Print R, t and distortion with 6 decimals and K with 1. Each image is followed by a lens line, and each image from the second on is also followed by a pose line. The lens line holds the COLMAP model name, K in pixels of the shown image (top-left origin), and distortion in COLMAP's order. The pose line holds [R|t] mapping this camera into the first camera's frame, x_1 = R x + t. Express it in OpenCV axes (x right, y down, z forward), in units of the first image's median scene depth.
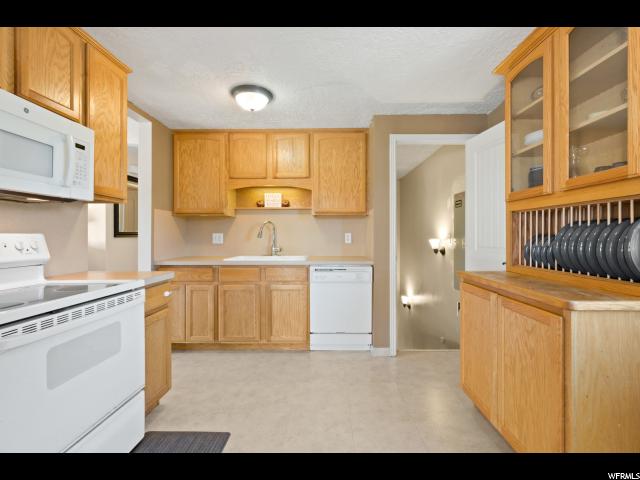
lens RADIAL K [[297.6, 0, 319.0], [0, 297.6, 235.0], [0, 0, 1]] dist [0.000813, -0.007745]
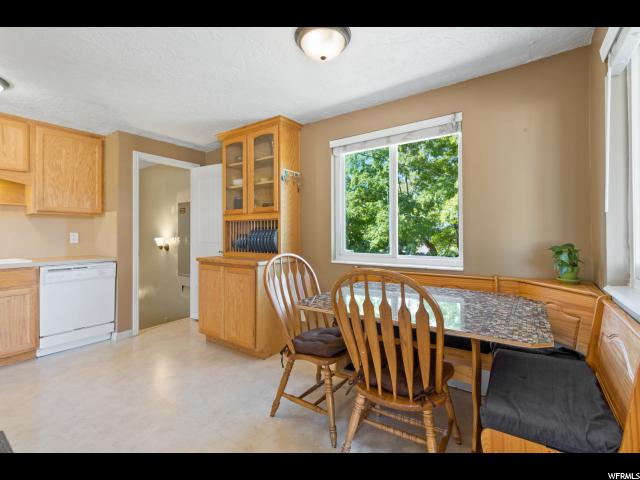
lens RADIAL K [[297.6, 0, 319.0], [0, 297.6, 235.0], [0, 0, 1]] dist [0.000813, -0.007745]
pose [[0.570106, -0.004241, 0.821560, -0.300796], [0.001446, 0.999990, 0.004159, -0.002245], [-0.821570, -0.001183, 0.570107, -0.278886]]
